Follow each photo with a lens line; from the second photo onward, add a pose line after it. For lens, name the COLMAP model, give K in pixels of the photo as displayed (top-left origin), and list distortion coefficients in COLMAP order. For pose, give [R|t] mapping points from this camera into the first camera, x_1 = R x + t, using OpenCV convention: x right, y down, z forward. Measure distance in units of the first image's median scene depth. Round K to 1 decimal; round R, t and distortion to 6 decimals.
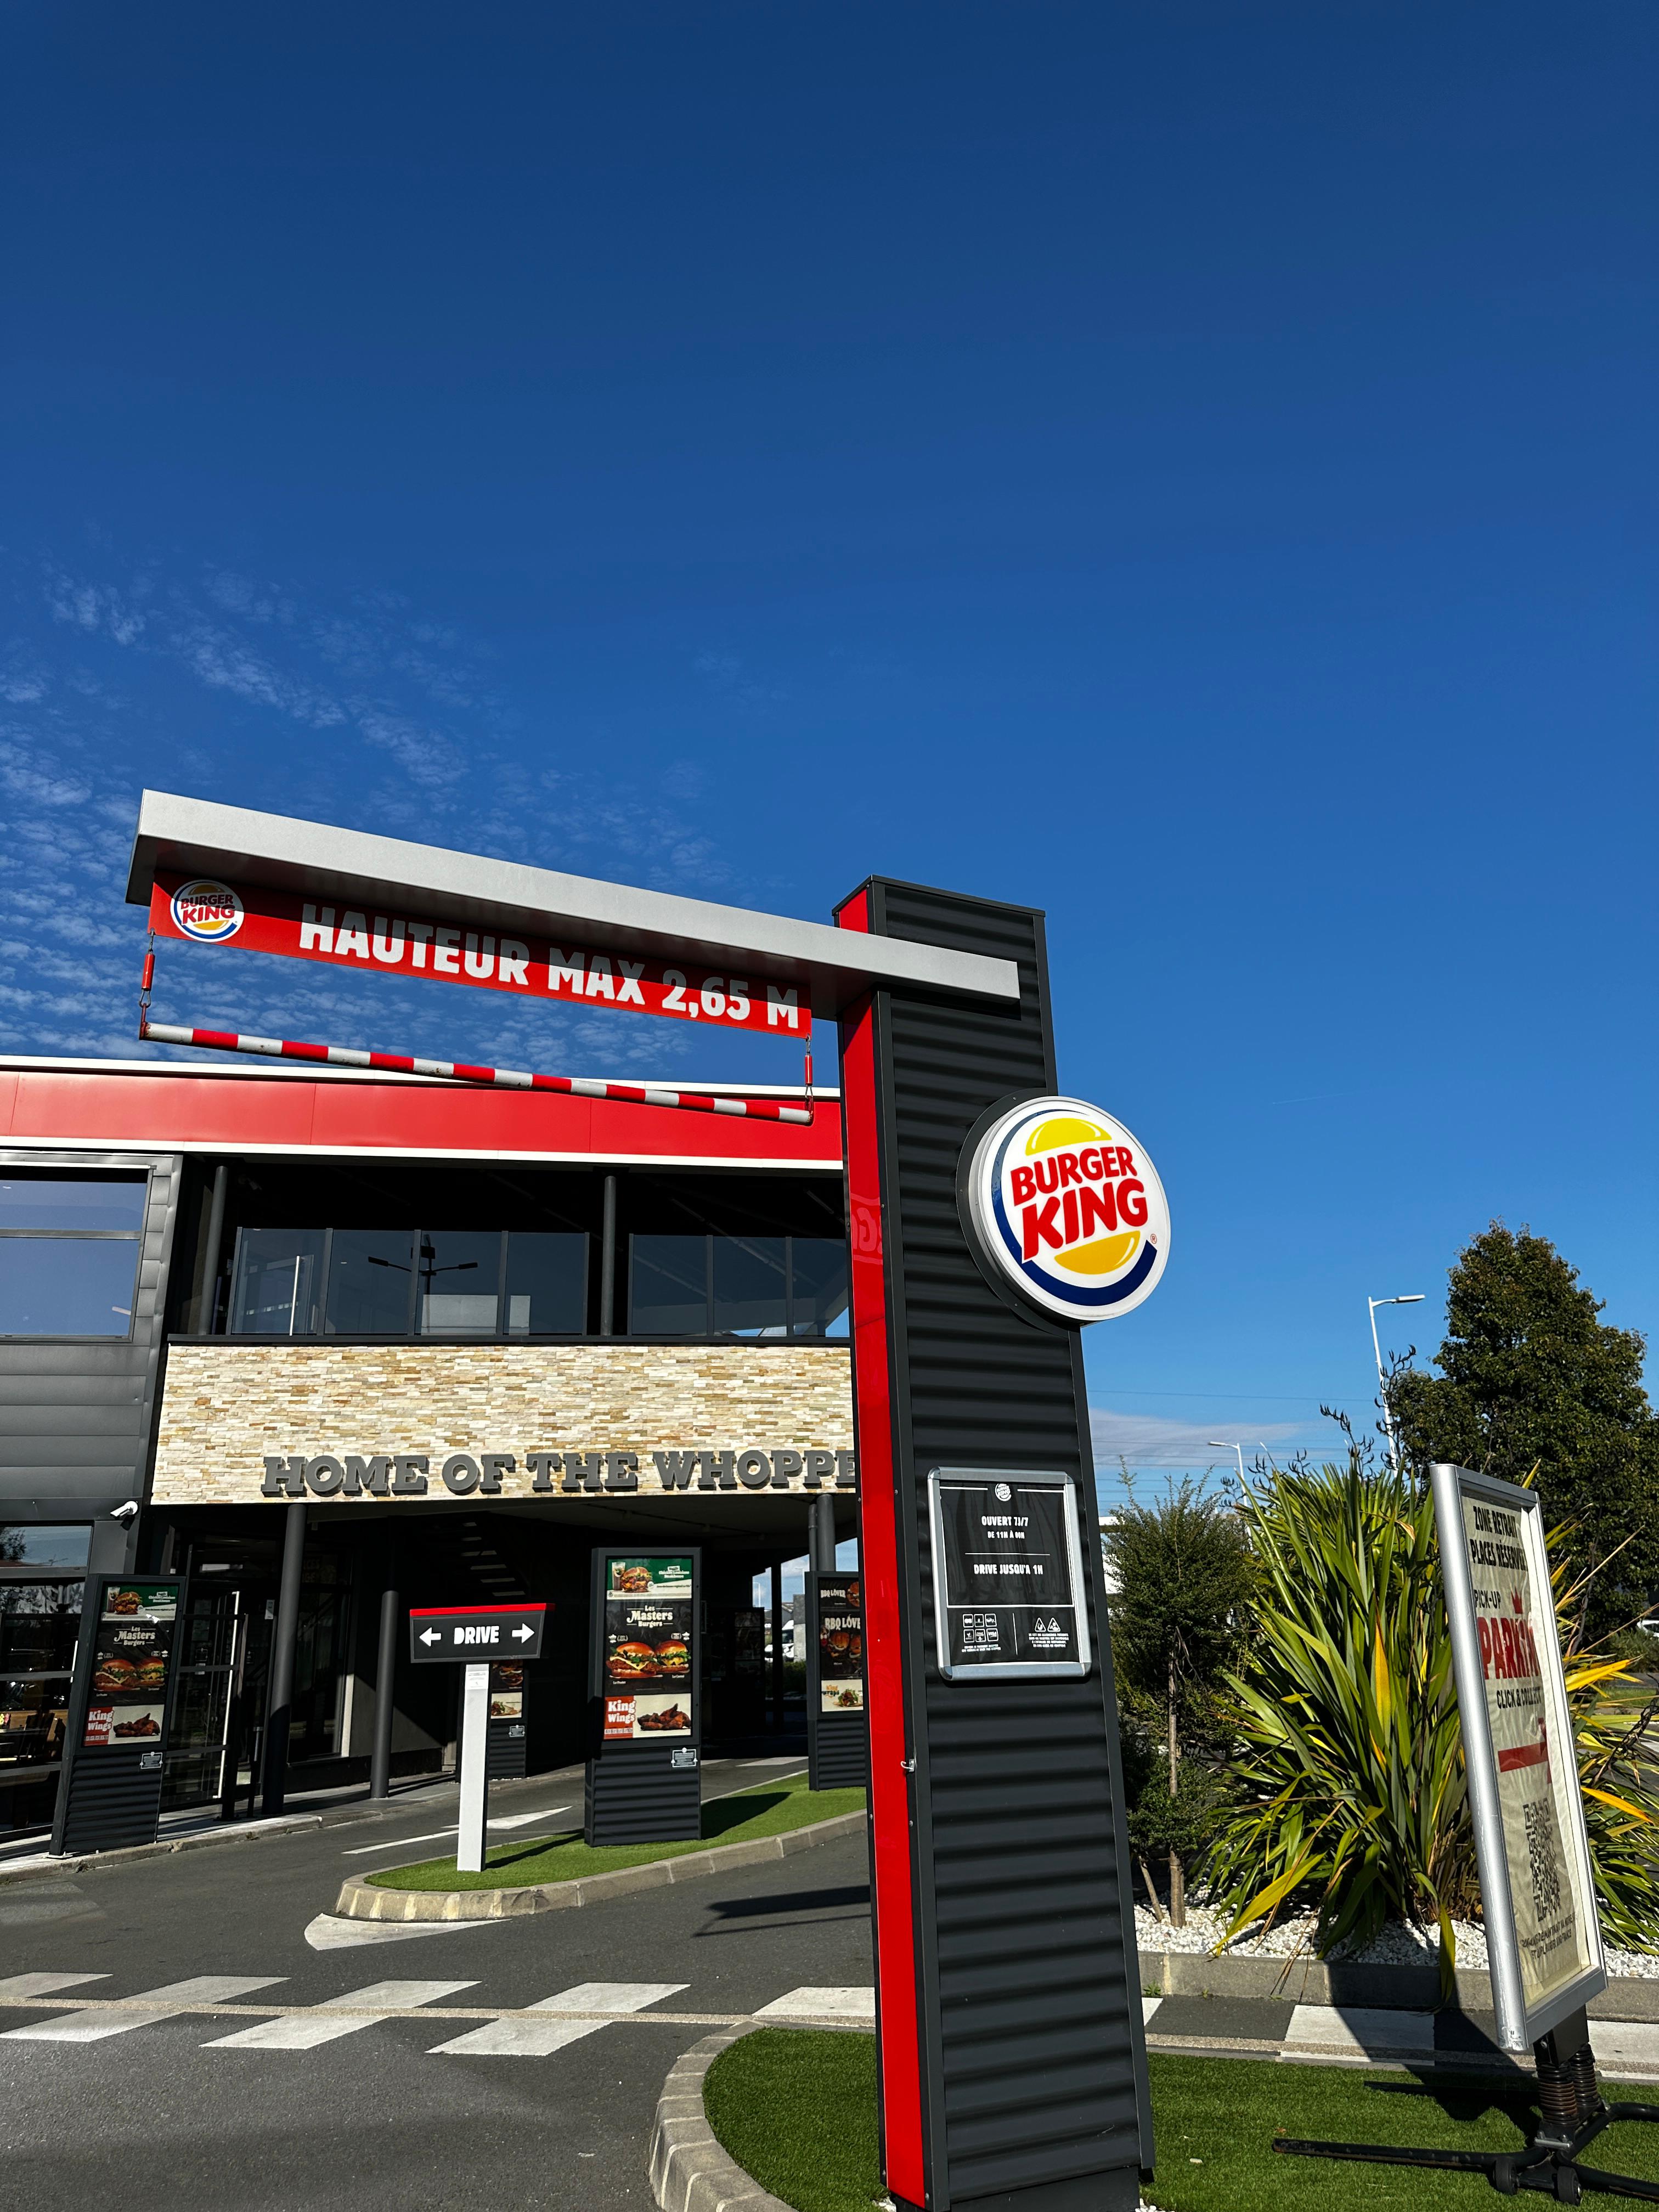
lens RADIAL K [[1515.7, 0, 854.9], [0, 1515.7, 1100.7], [0, 0, 1]] dist [0.134858, -0.231945]
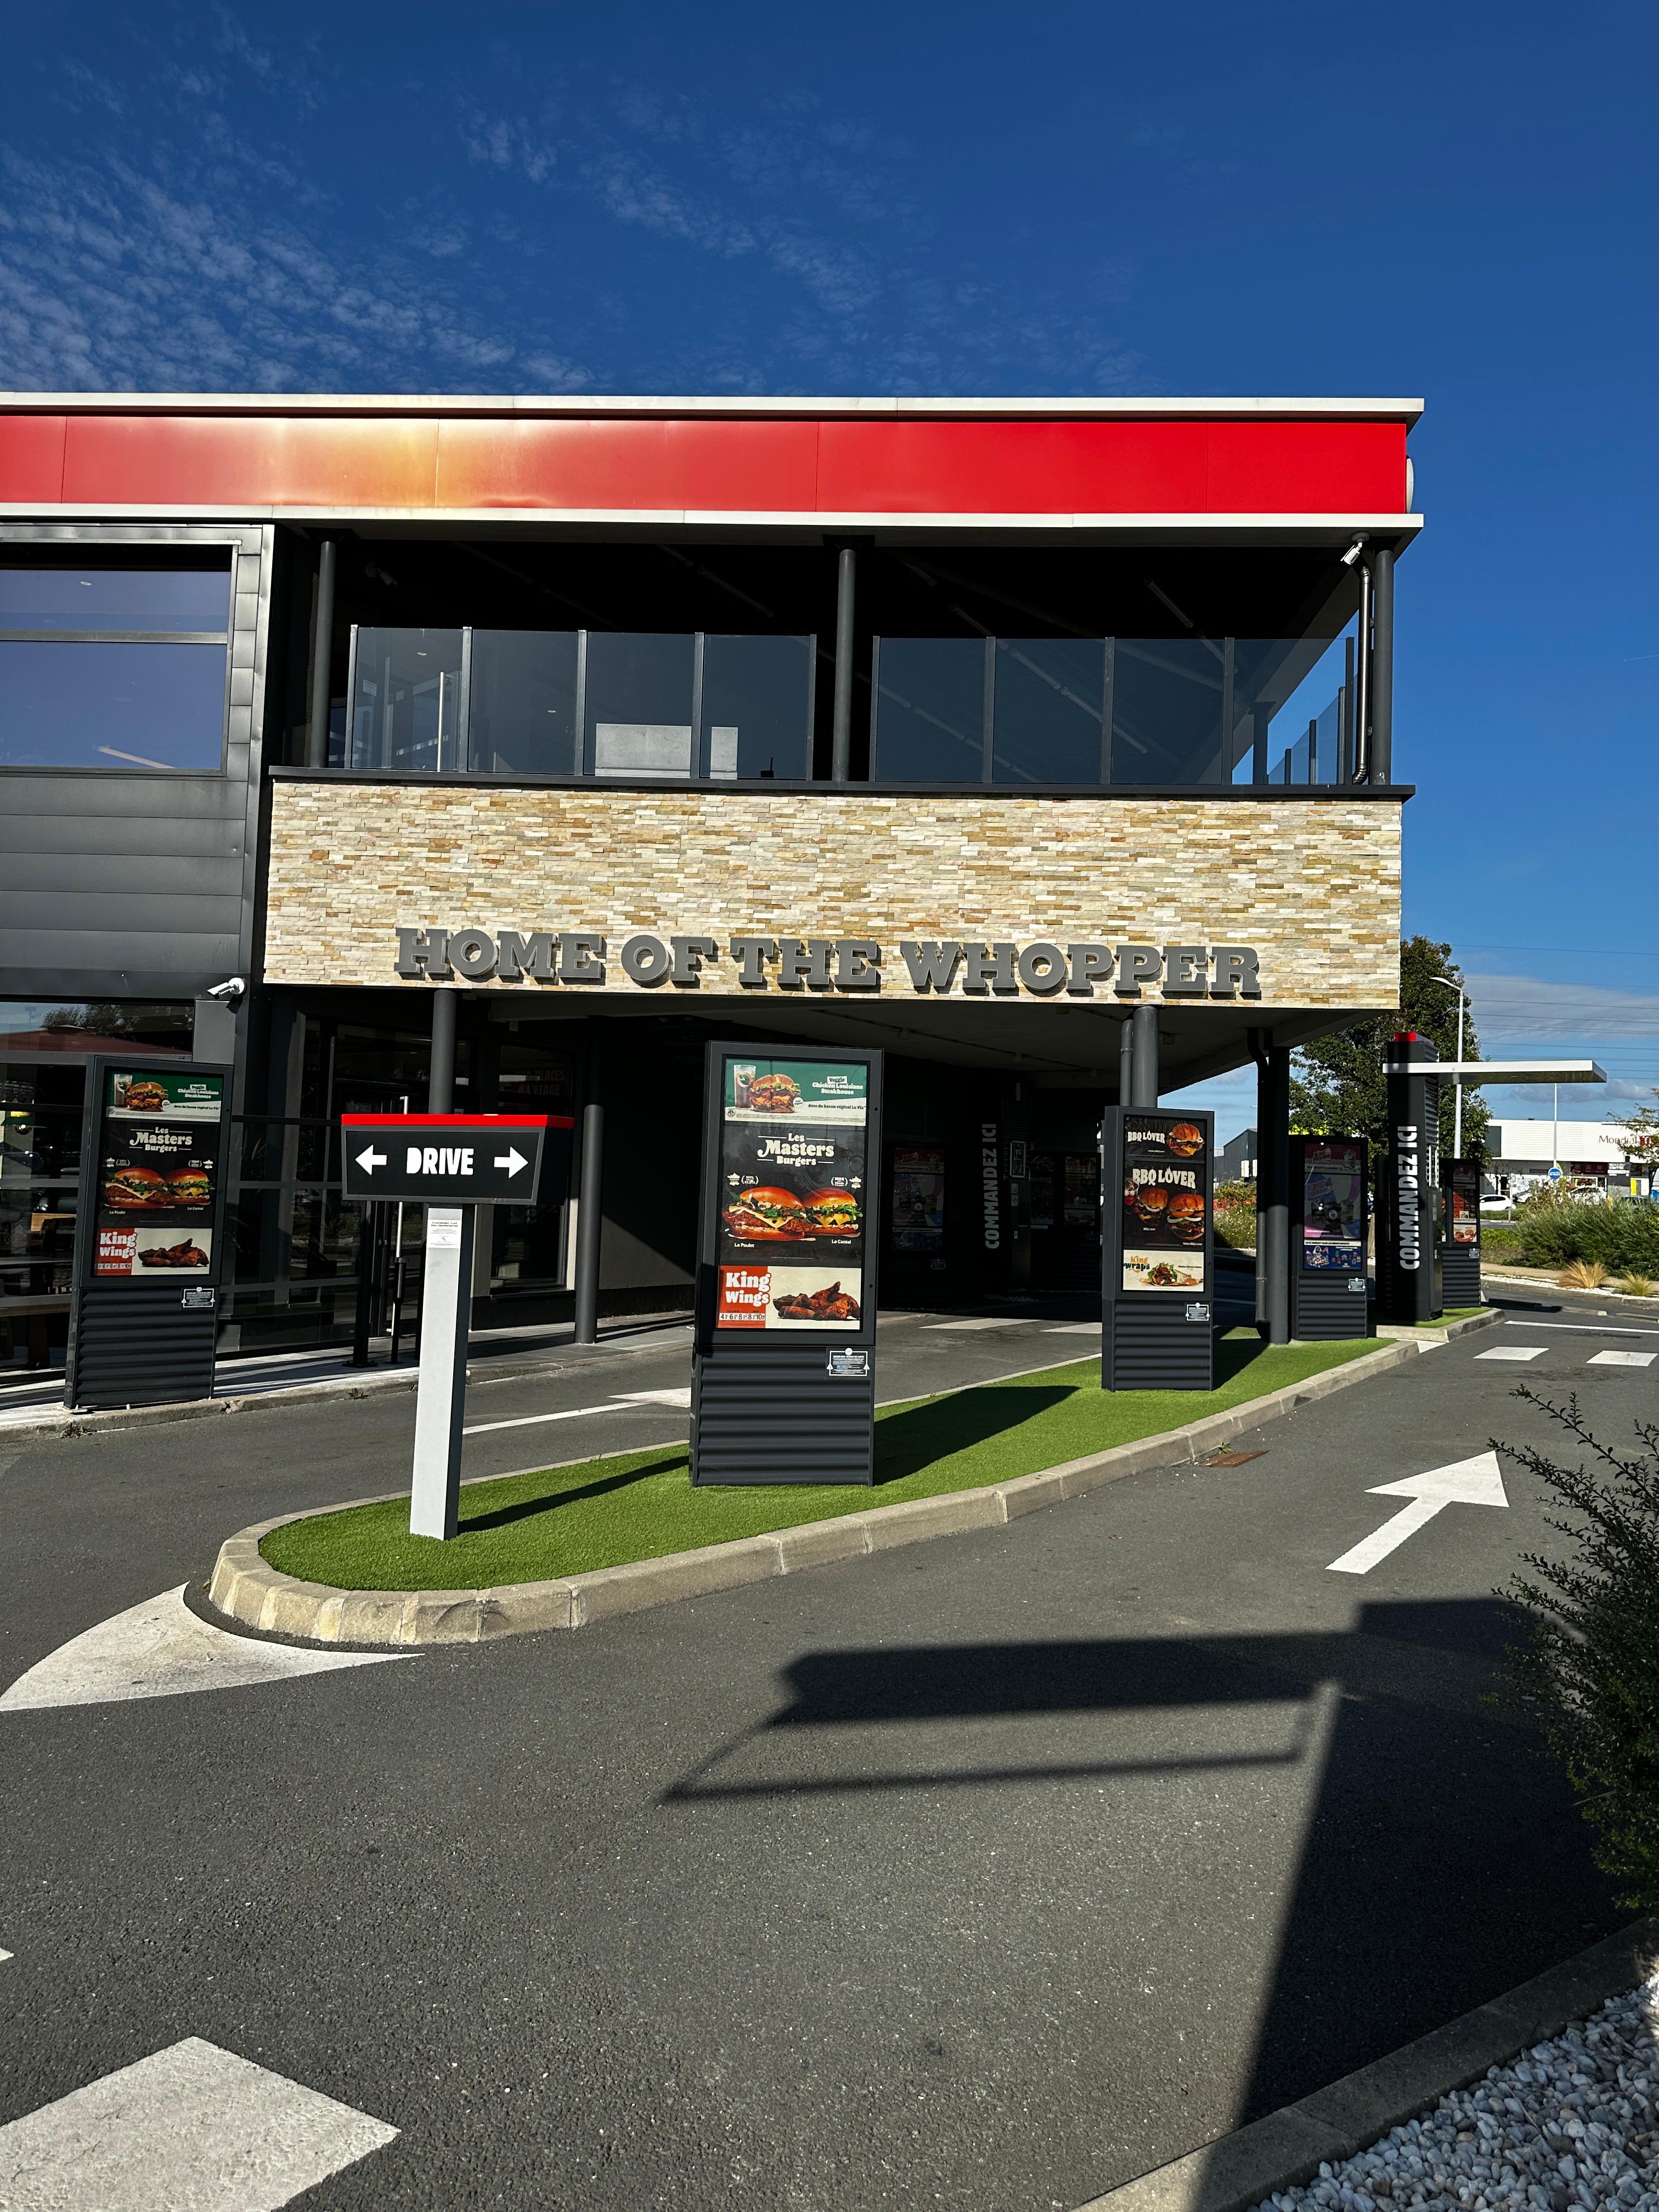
lens RADIAL K [[1509.2, 0, 829.5], [0, 1509.2, 1106.0], [0, 0, 1]] dist [0.187282, -0.170552]
pose [[0.964041, 0.042852, -0.262275, 0.028201], [0.034038, 0.958876, 0.281779, 0.105096], [0.263564, -0.280573, 0.922937, 0.317934]]
